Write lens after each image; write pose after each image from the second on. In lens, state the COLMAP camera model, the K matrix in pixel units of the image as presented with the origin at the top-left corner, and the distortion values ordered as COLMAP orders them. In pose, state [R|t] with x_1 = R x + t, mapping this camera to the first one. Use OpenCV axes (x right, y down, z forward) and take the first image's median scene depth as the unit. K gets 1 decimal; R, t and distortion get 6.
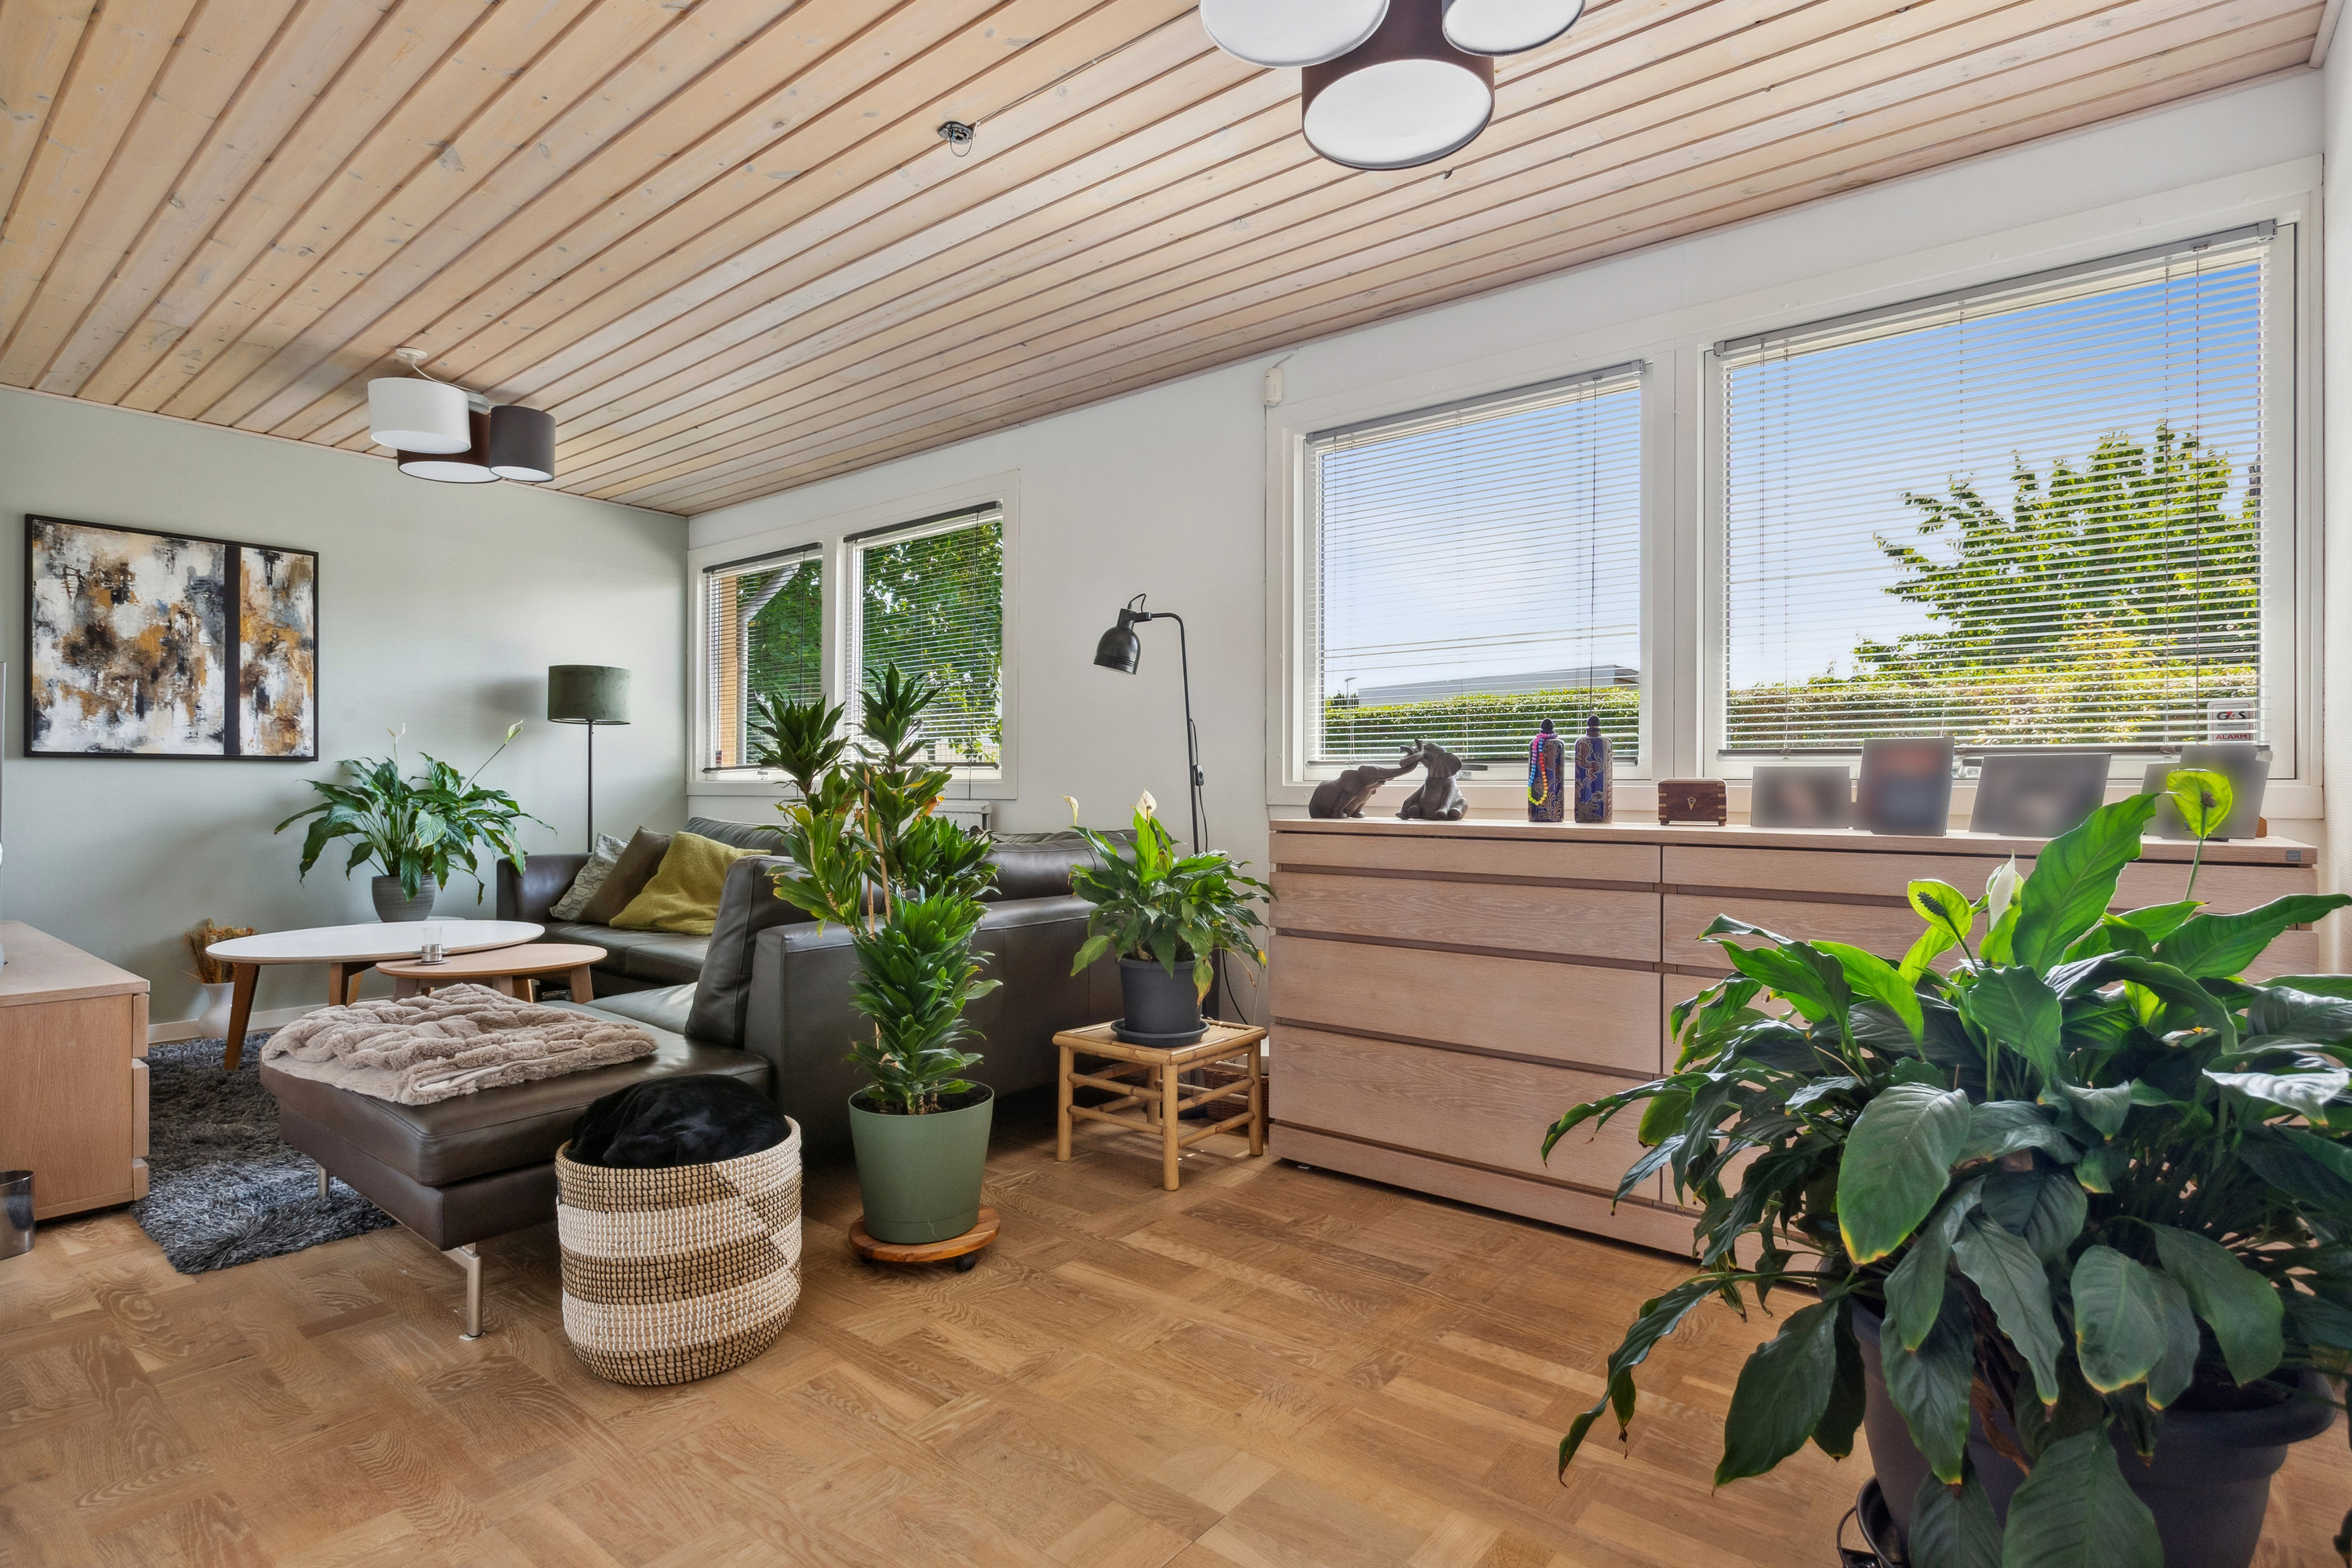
lens RADIAL K [[1161.0, 0, 1185.2], [0, 1161.0, 783.5], [0, 0, 1]] dist [0.000628, -0.004703]
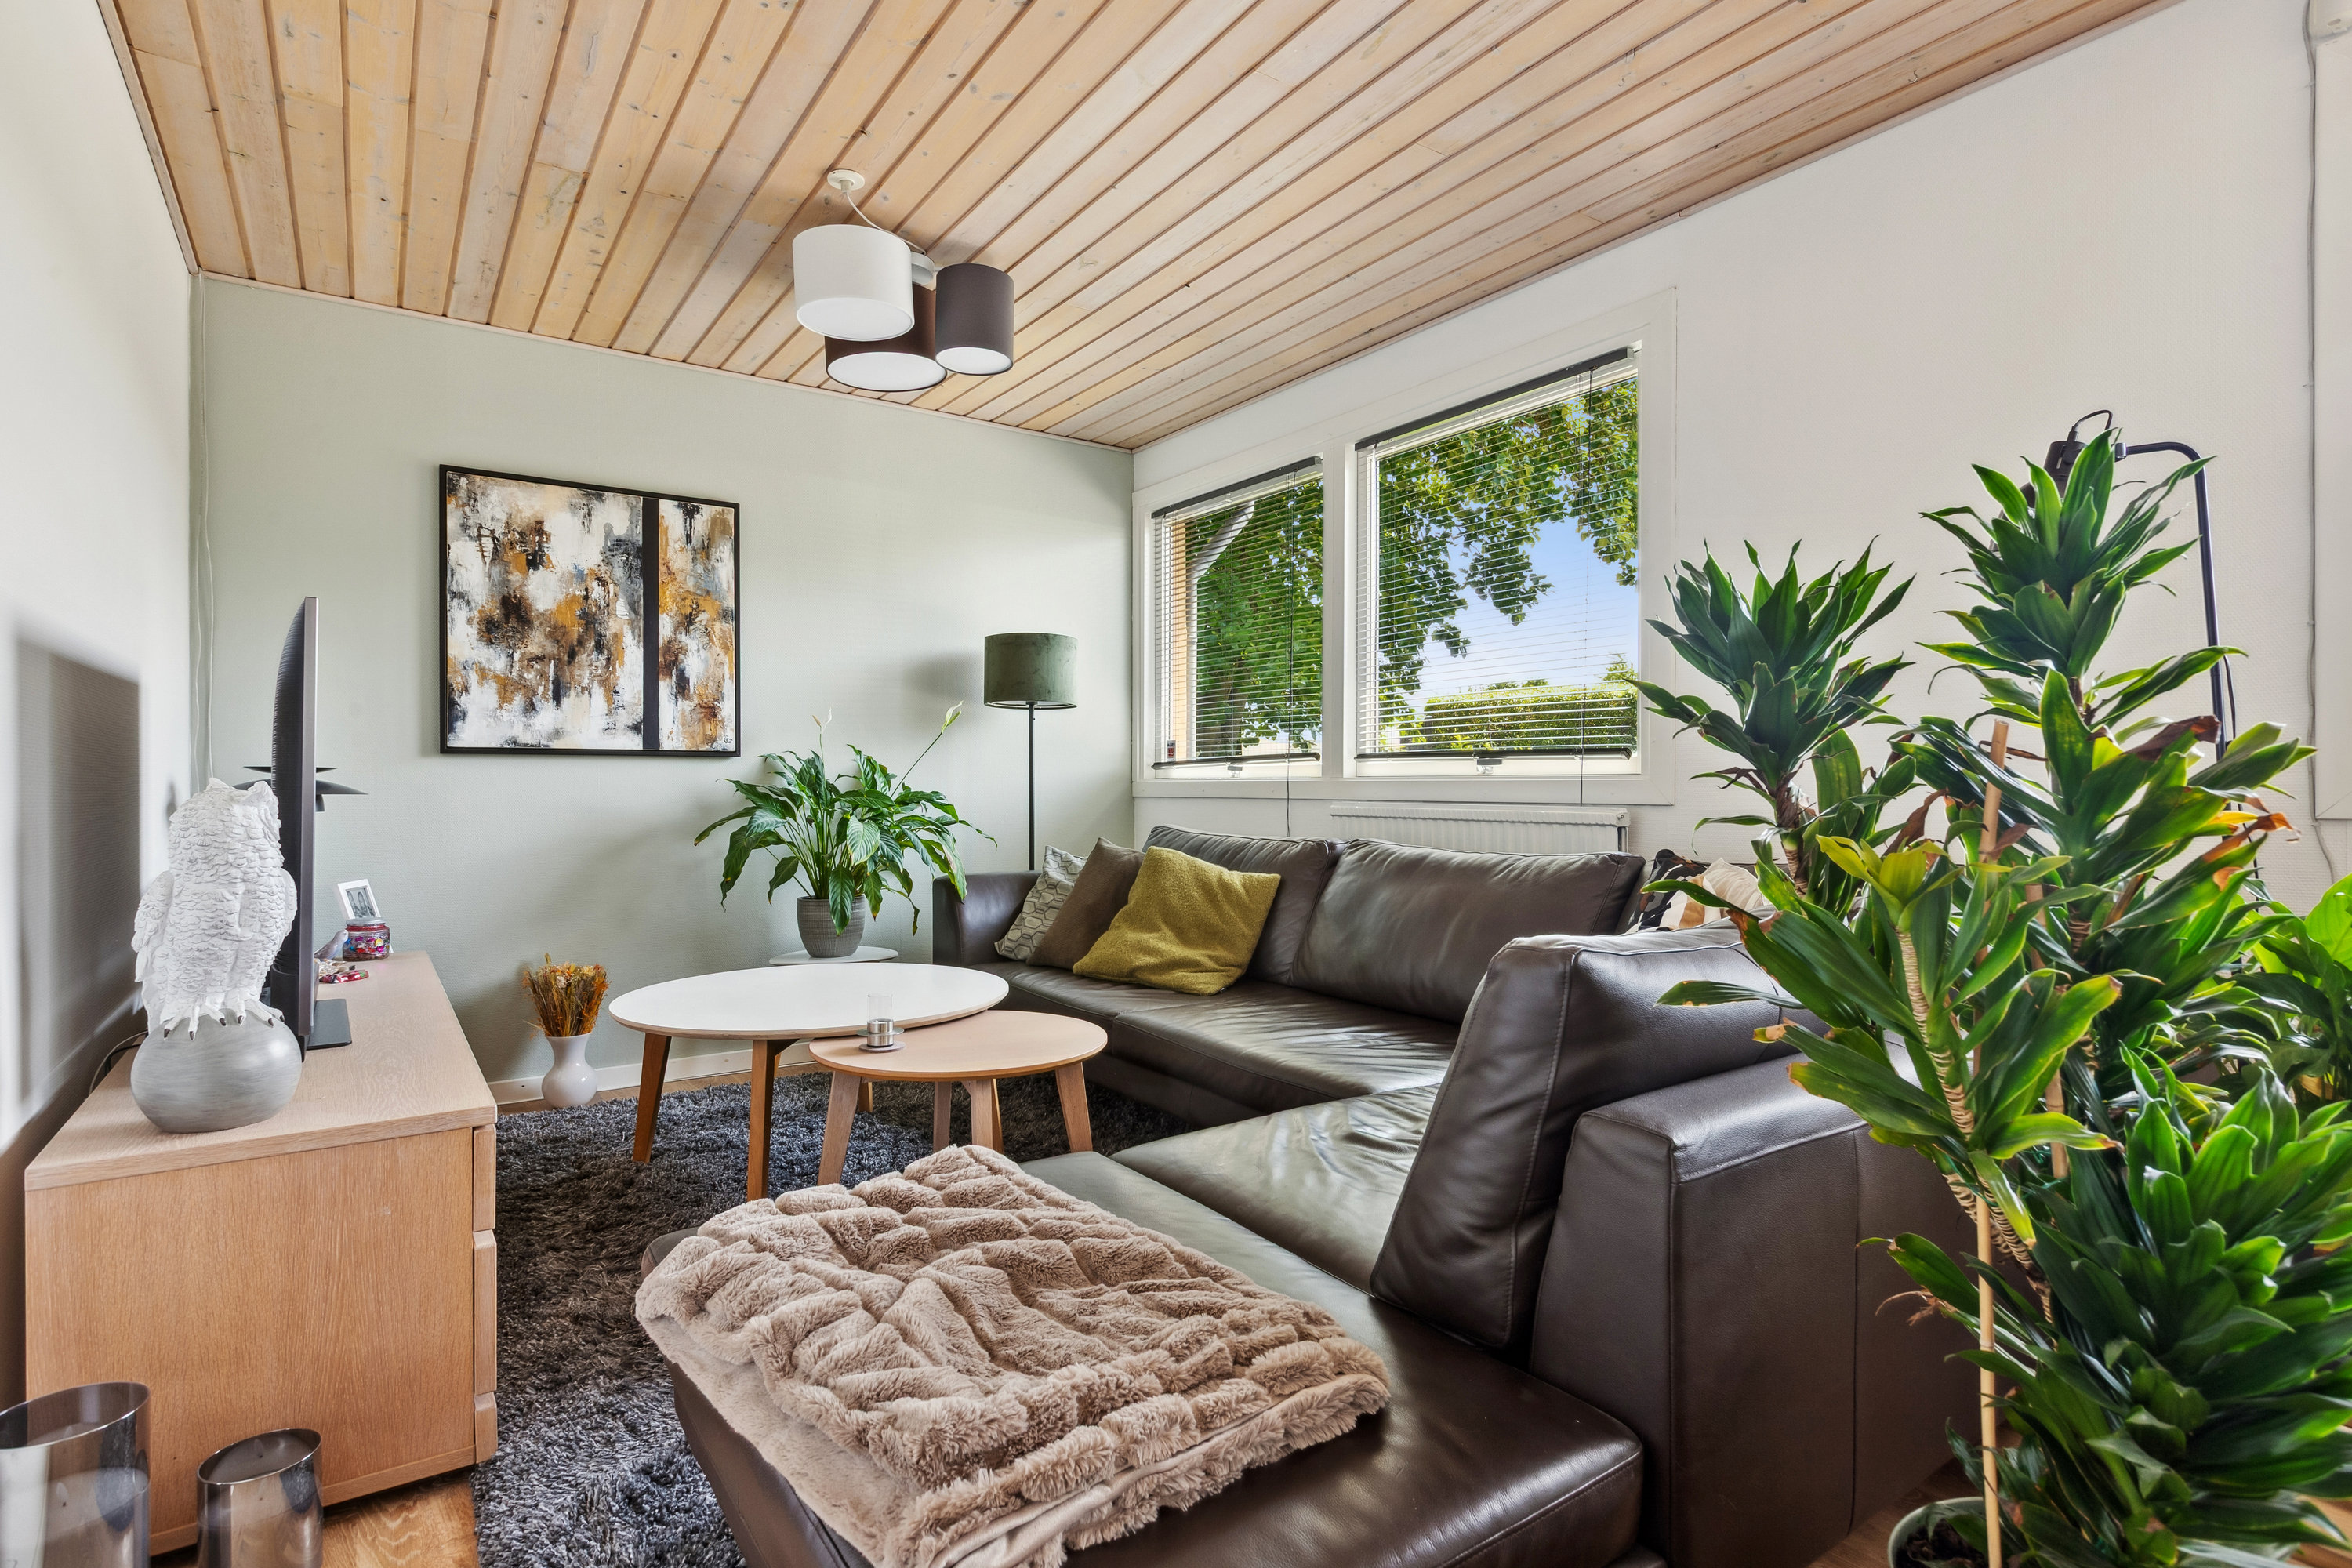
lens RADIAL K [[1161.0, 0, 1169.6], [0, 1161.0, 784.3], [0, 0, 1]] dist [0.000628, -0.004703]
pose [[0.957494, -0.003175, -0.288437, -0.224341], [0.003781, 0.999992, 0.001544, 0.000463], [0.288429, -0.002569, 0.957498, 0.307248]]
